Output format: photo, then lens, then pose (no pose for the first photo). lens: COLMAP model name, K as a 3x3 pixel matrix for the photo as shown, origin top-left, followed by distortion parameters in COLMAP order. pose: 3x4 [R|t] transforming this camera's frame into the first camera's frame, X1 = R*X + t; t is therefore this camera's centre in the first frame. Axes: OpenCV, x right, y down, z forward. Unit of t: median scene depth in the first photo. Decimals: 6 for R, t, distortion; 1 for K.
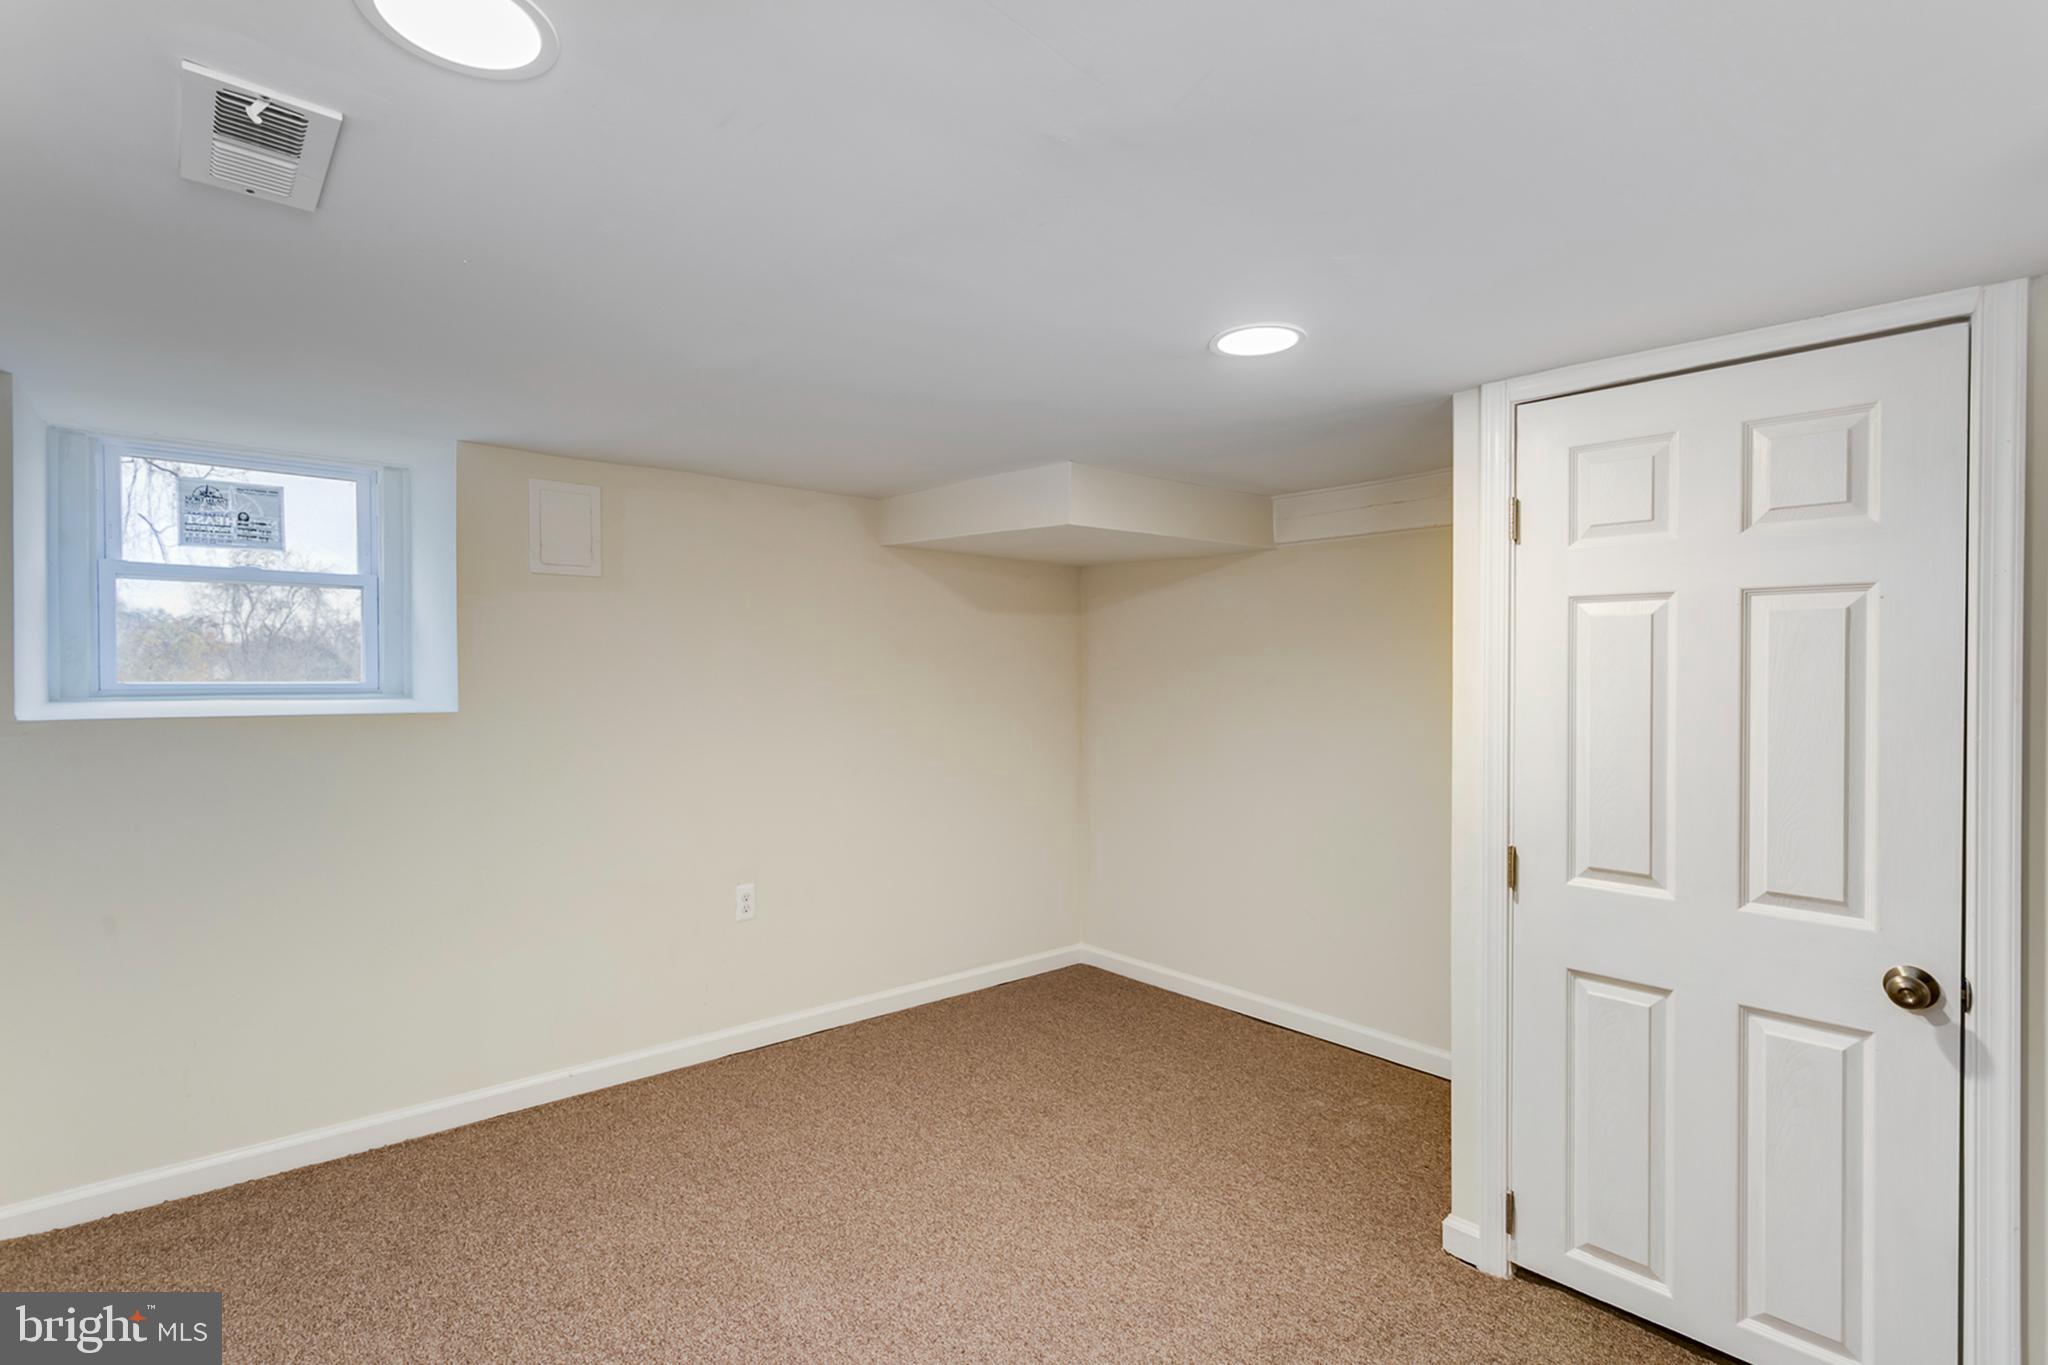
lens RADIAL K [[986.2, 0, 1026.8], [0, 986.2, 688.5], [0, 0, 1]] dist [0.002669, 0.000012]
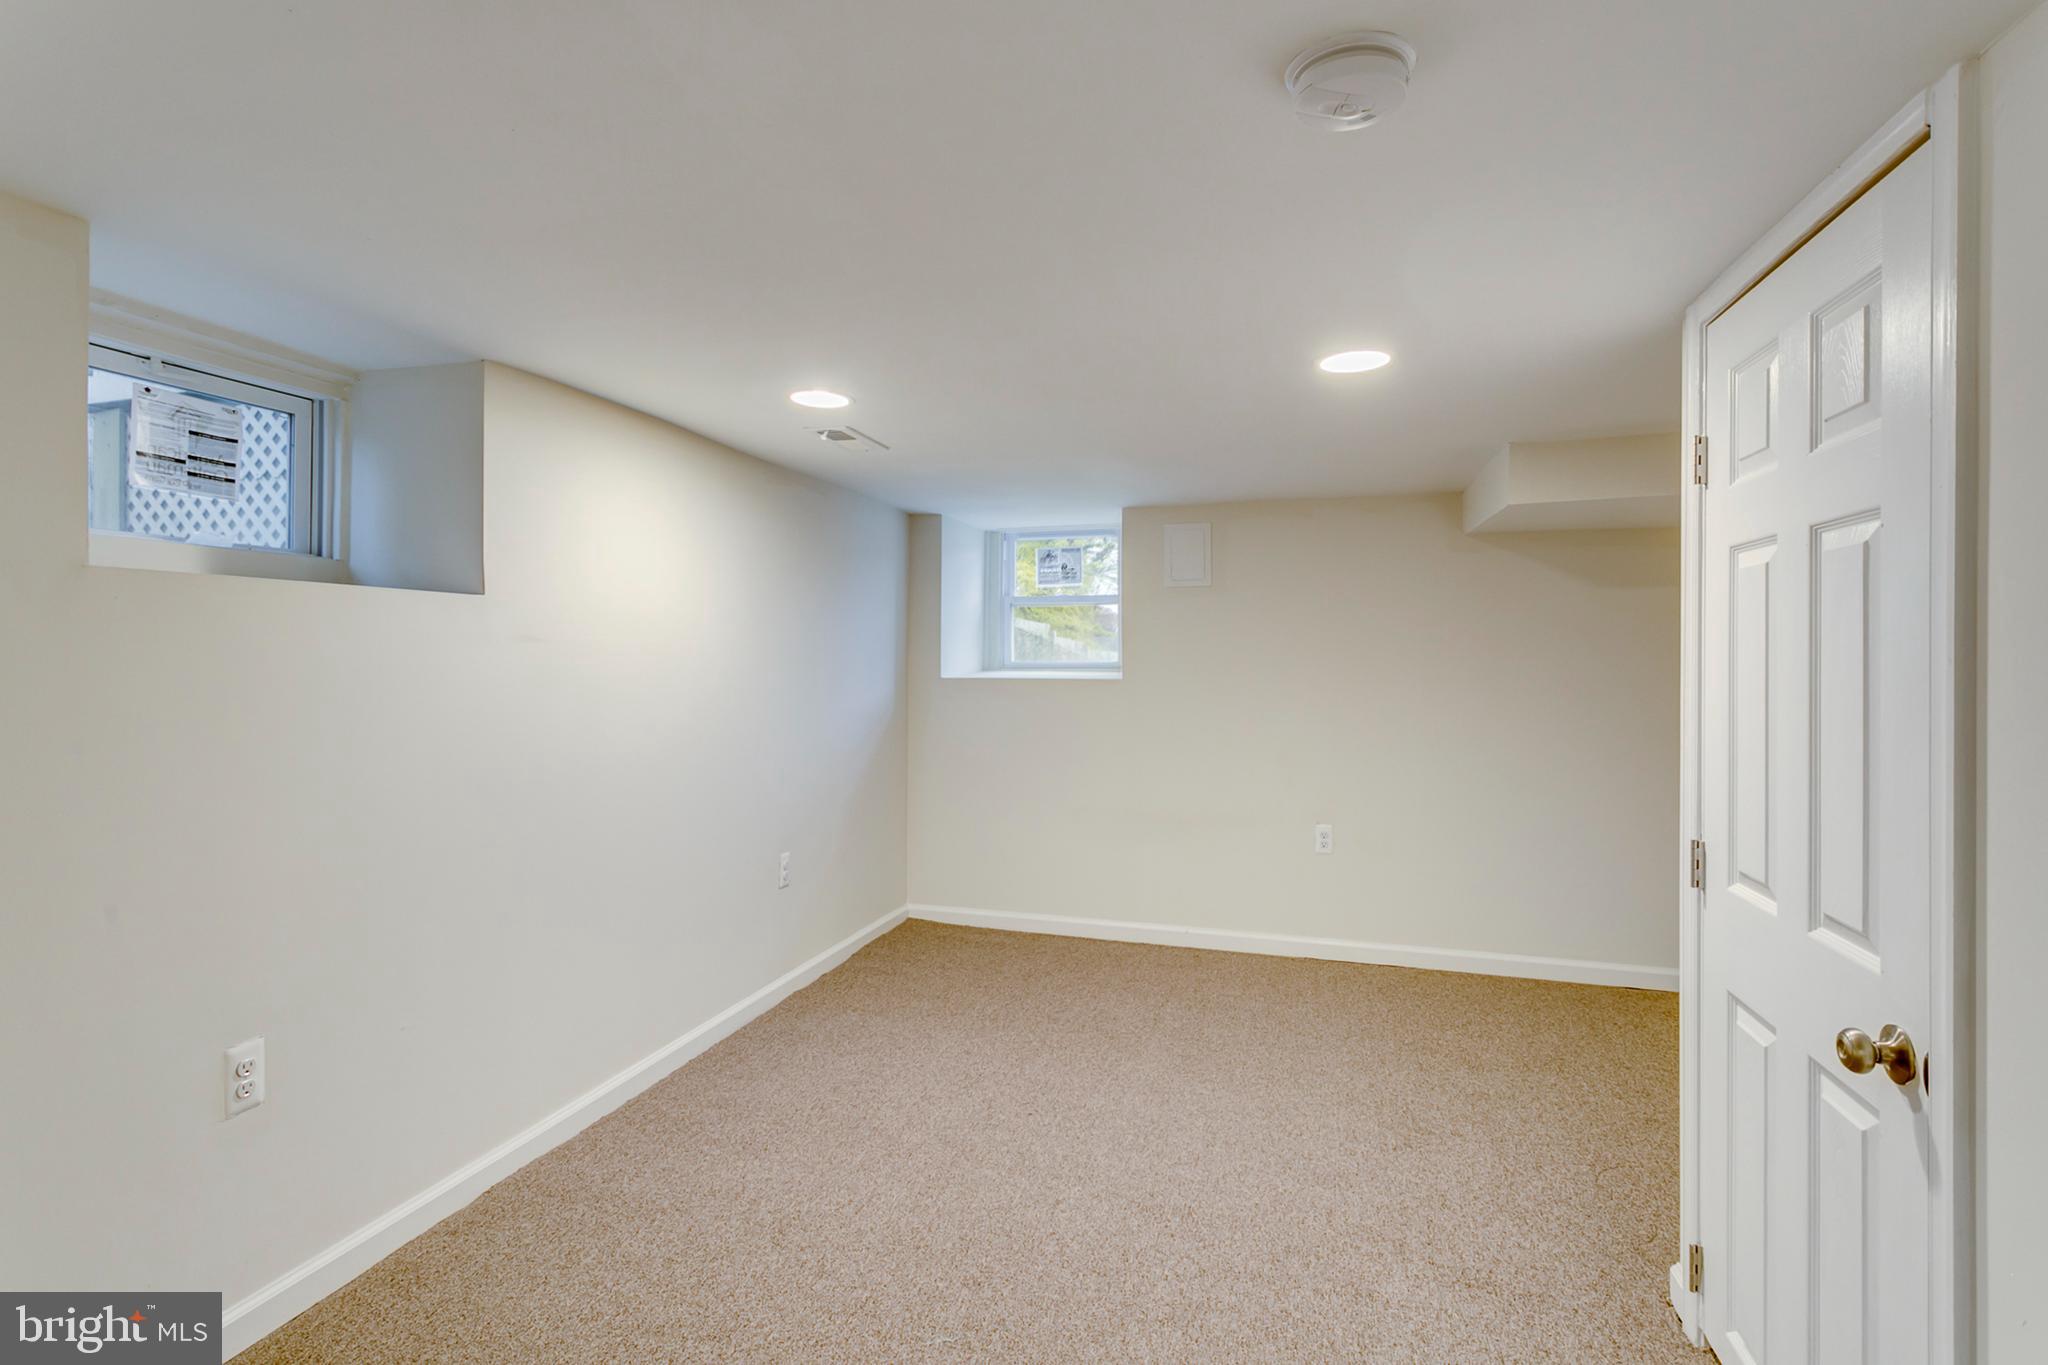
lens RADIAL K [[986.2, 0, 1023.5], [0, 986.2, 667.2], [0, 0, 1]] dist [0.002669, 0.000012]
pose [[0.523552, 0.001712, -0.851992, 0.667438], [-0.013096, 0.999896, -0.006038, 0.015883], [0.851893, 0.014320, 0.523520, 0.033945]]
